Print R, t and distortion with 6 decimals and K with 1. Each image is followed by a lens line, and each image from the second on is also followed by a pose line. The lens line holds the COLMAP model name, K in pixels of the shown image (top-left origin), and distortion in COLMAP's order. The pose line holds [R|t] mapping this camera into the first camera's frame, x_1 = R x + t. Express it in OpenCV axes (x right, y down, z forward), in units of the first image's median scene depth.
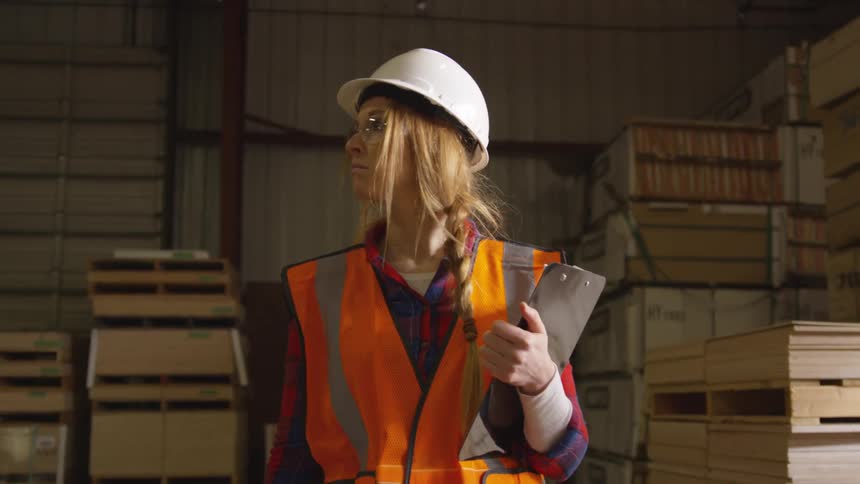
lens RADIAL K [[1165.0, 0, 430.0], [0, 1165.0, 242.0], [0, 0, 1]] dist [0.024565, 0.035177]
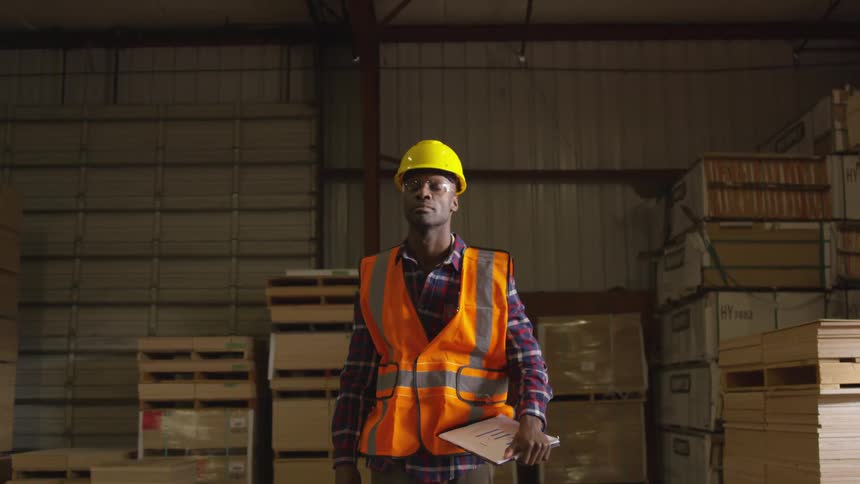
lens RADIAL K [[1039.4, 0, 430.0], [0, 1039.4, 242.0], [0, 0, 1]] dist [-0.020867, 0.030433]
pose [[0.995862, -0.023462, -0.087795, -0.018392], [0.022591, 0.999685, -0.010912, -0.007742], [0.088023, 0.008883, 0.996079, -0.102323]]
